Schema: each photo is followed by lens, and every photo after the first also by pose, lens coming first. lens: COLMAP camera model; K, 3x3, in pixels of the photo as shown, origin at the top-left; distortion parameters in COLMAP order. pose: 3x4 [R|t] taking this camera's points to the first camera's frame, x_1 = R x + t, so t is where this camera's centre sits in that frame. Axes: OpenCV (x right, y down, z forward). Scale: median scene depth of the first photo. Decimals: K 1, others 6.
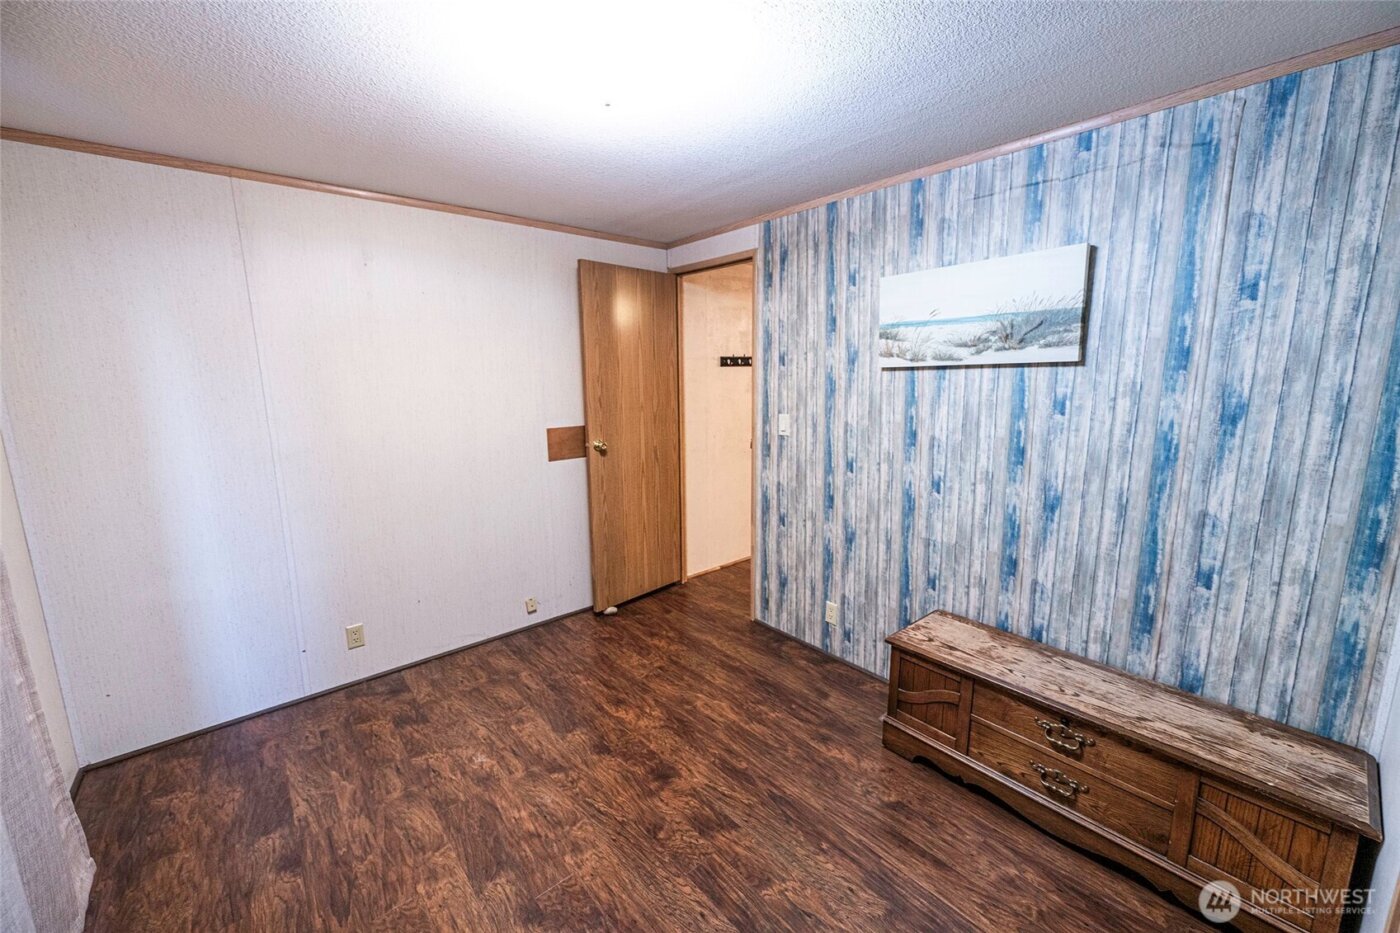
lens RADIAL K [[551.2, 0, 702.1], [0, 551.2, 468.5], [0, 0, 1]] dist [0.003336, -0.001853]
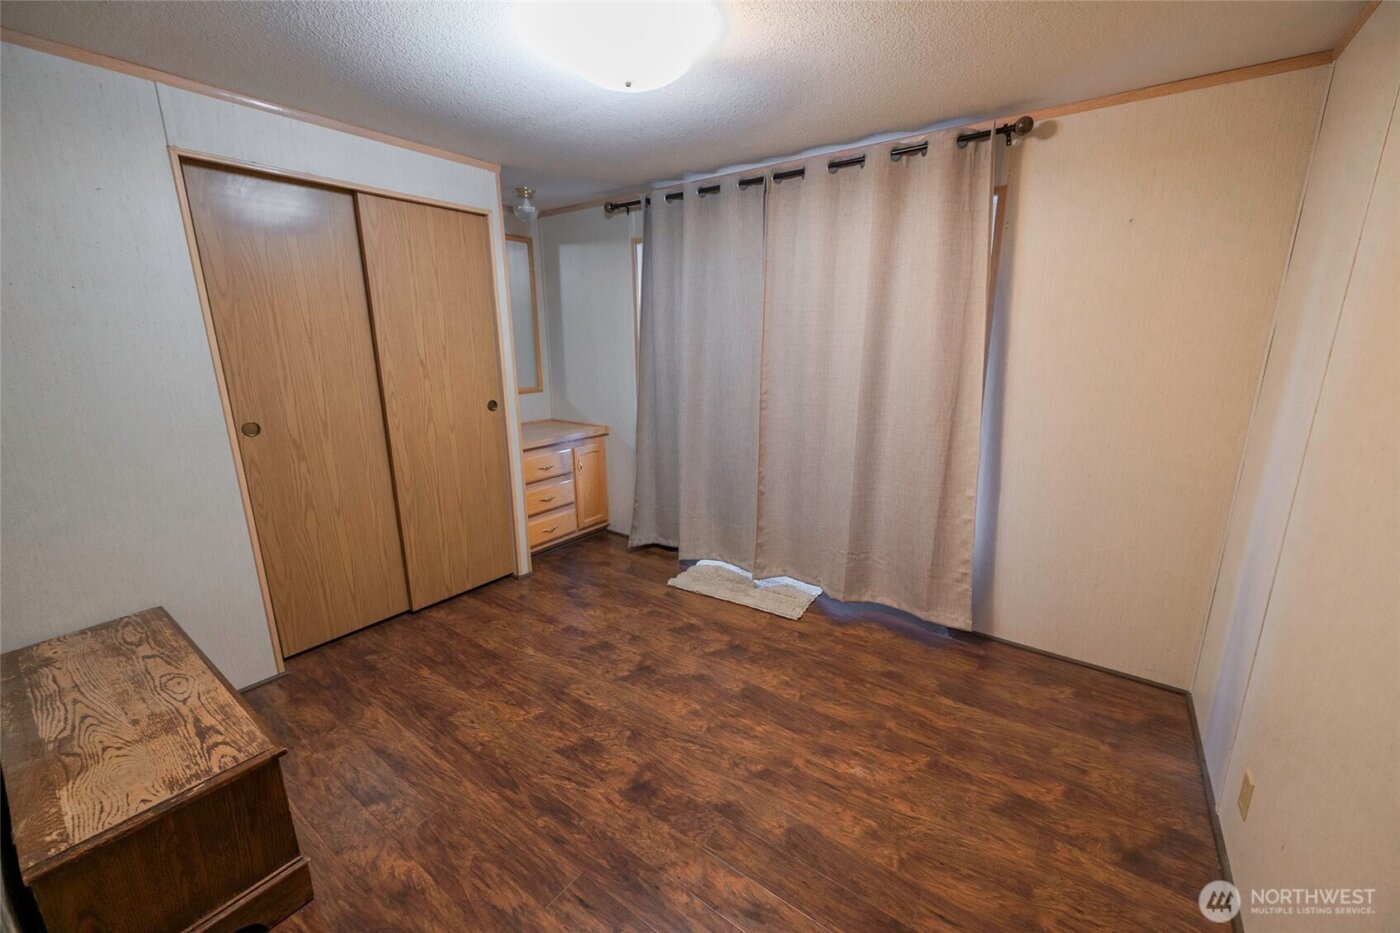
lens RADIAL K [[551.2, 0, 704.4], [0, 551.2, 471.4], [0, 0, 1]] dist [0.003336, -0.001853]
pose [[-0.971920, 0.066772, -0.225639, -0.007105], [-0.029580, 0.916621, 0.398662, -0.261582], [0.233445, 0.394142, -0.888907, 1.690908]]
